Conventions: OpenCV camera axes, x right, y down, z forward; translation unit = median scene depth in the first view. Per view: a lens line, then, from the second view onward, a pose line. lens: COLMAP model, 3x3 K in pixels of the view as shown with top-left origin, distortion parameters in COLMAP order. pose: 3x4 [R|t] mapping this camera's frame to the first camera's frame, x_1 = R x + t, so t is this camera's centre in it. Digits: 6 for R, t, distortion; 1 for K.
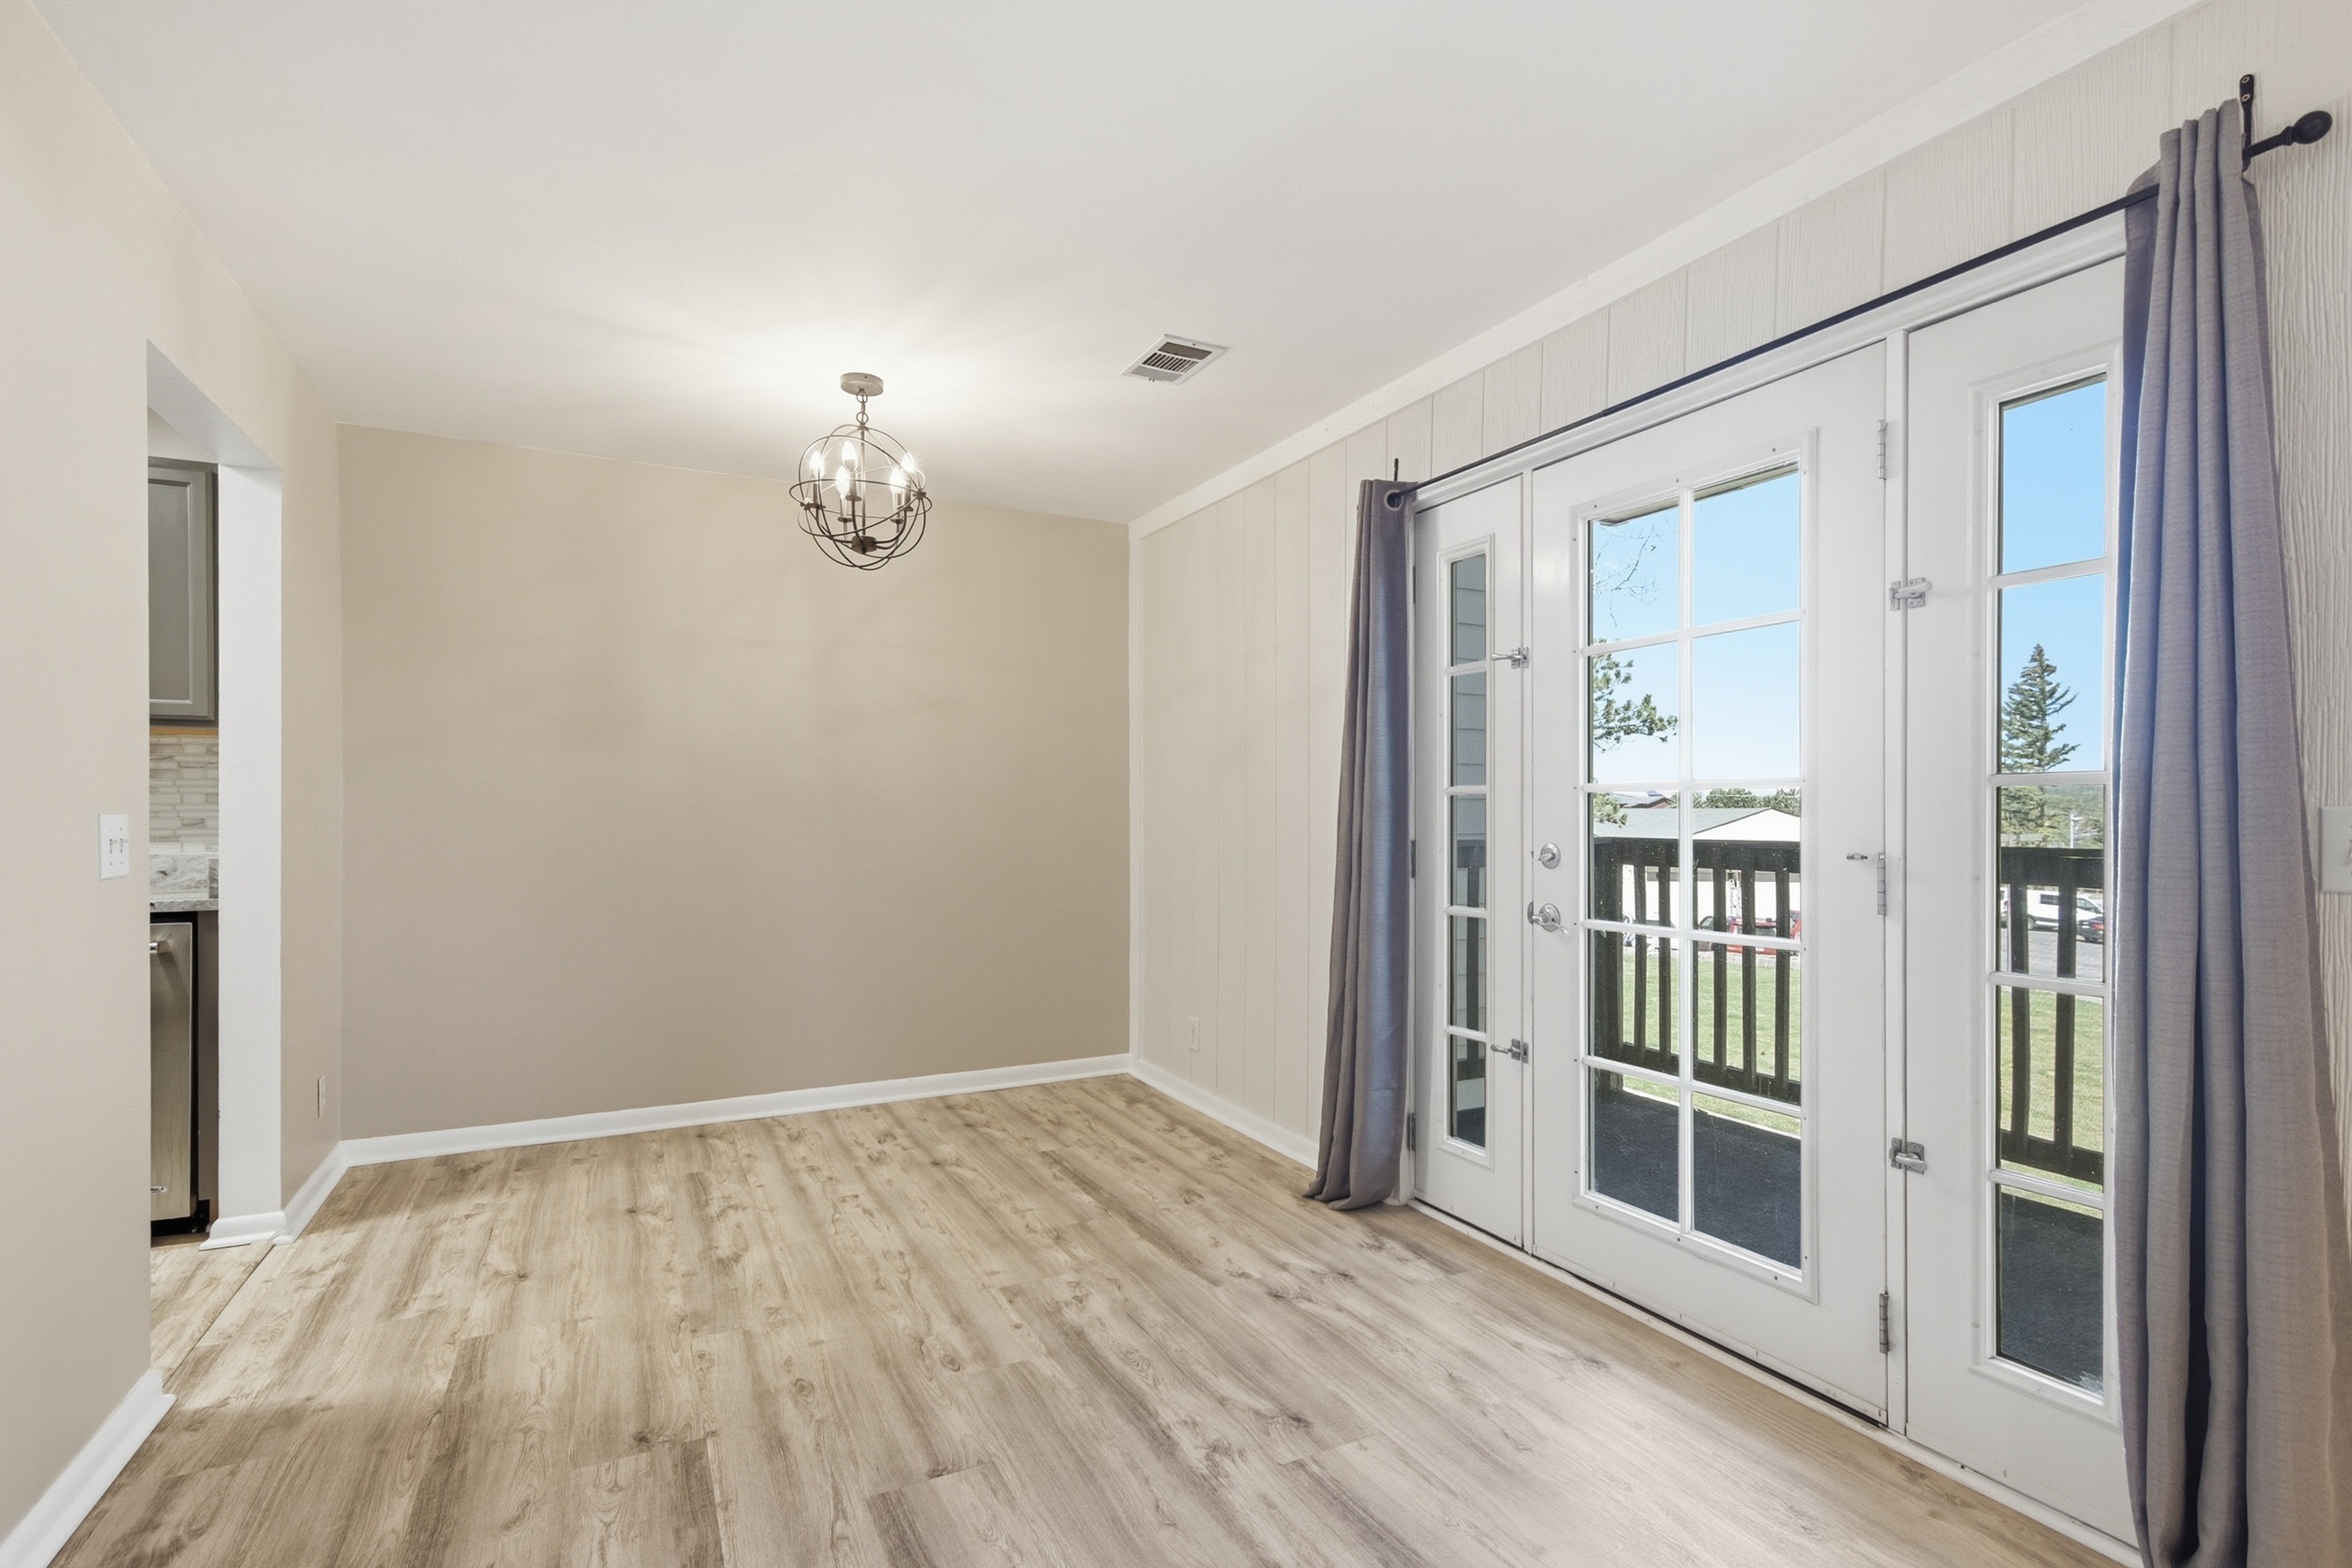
lens RADIAL K [[1098.0, 0, 1182.1], [0, 1098.0, 818.0], [0, 0, 1]] dist [0.003521, -0.000417]
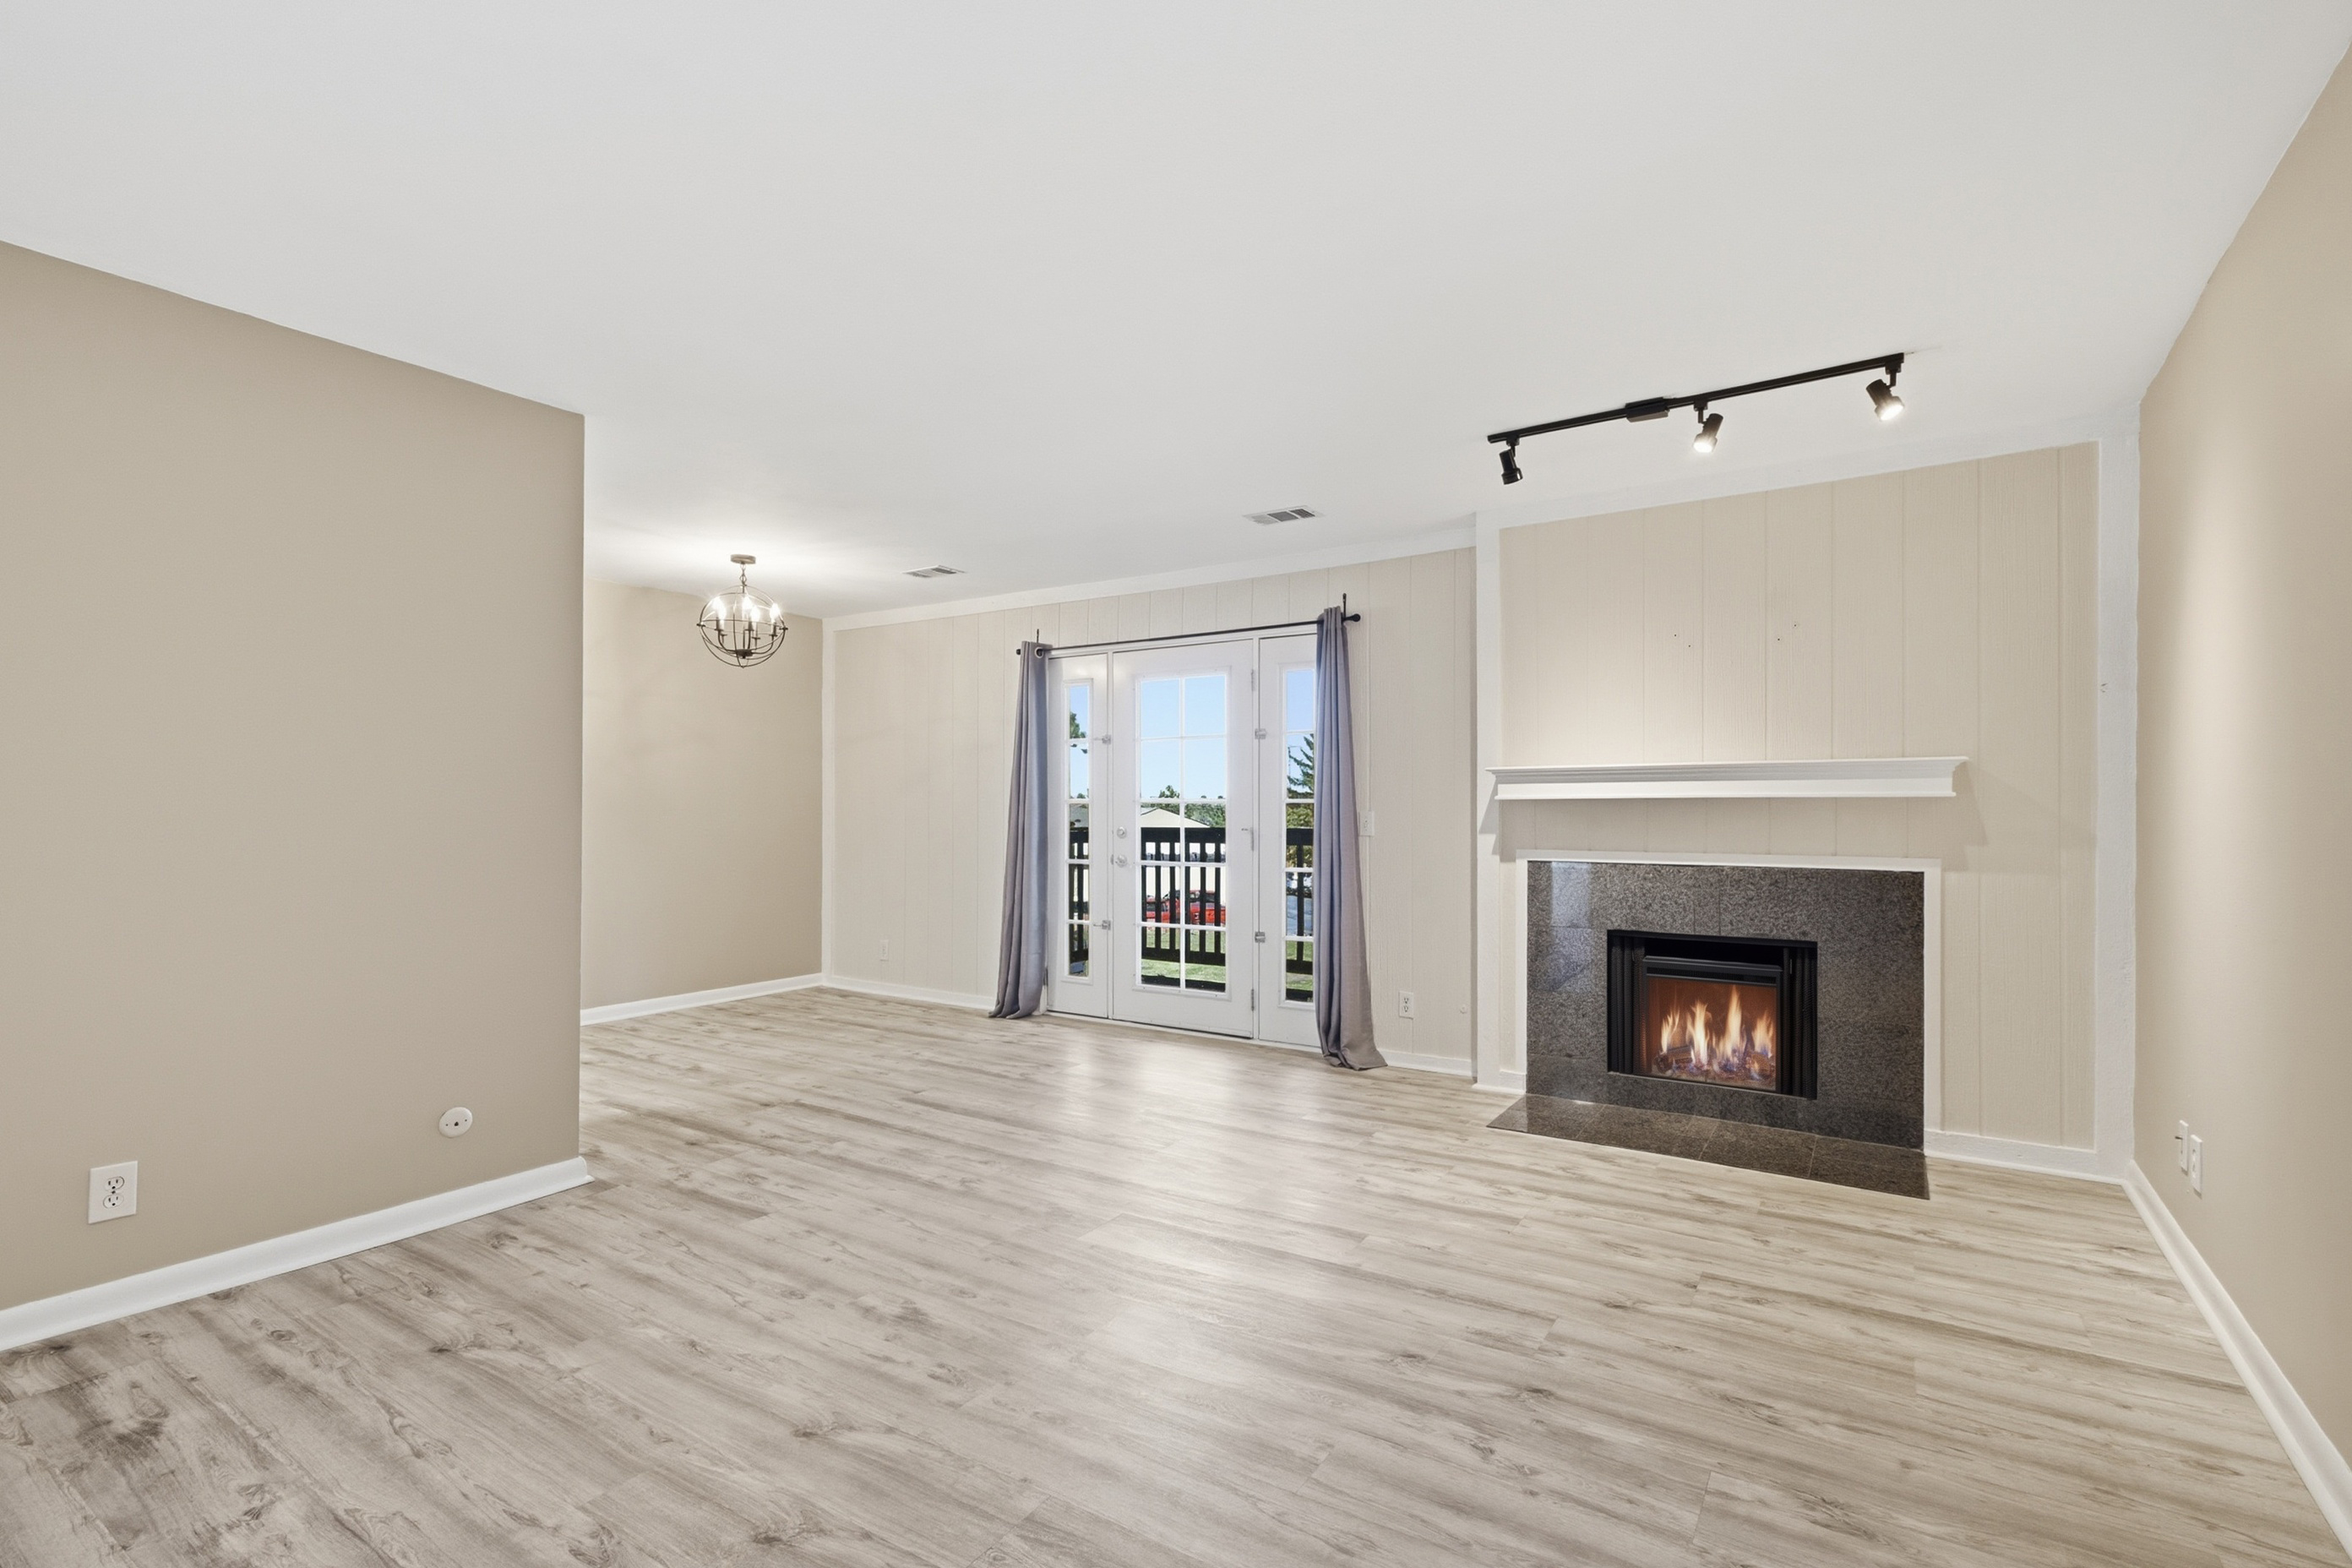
lens RADIAL K [[1098.0, 0, 1182.1], [0, 1098.0, 818.0], [0, 0, 1]] dist [0.003521, -0.000417]
pose [[0.868833, -0.000449, 0.495106, -0.623050], [-0.000011, 1.000000, 0.000927, 0.003370], [-0.495106, -0.000811, 0.868832, -0.925319]]
